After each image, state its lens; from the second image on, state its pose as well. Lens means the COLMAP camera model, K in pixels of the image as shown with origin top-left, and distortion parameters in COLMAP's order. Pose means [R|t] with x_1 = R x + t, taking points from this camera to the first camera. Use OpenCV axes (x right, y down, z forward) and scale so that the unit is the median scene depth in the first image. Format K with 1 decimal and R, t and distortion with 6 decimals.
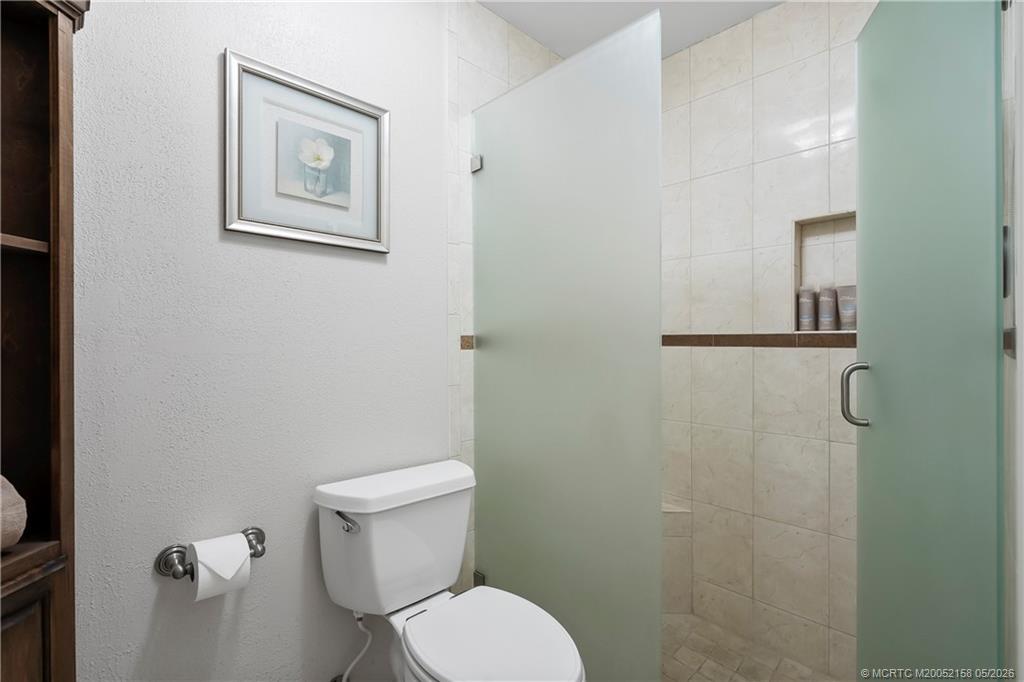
lens RADIAL K [[470.3, 0, 512.4], [0, 470.3, 342.0], [0, 0, 1]] dist [-0.000272, 0.001506]
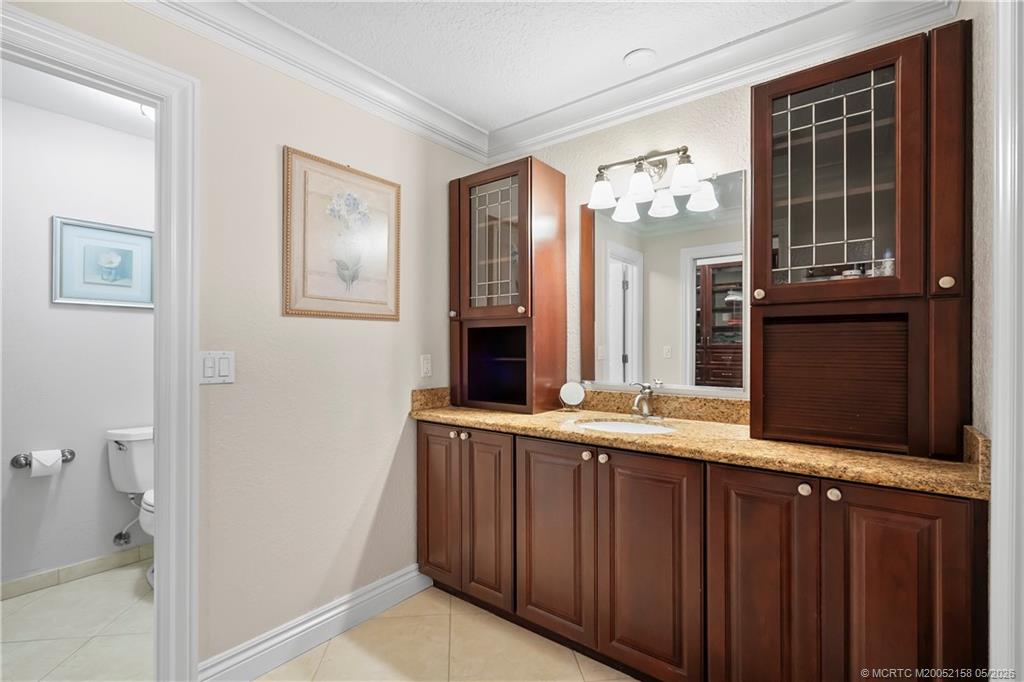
lens RADIAL K [[470.3, 0, 511.6], [0, 470.3, 343.3], [0, 0, 1]] dist [-0.000272, 0.001506]
pose [[0.991186, -0.003181, 0.132442, 1.048550], [0.004730, 0.999924, -0.011378, -0.027891], [-0.132396, 0.011904, 0.991125, -1.234482]]
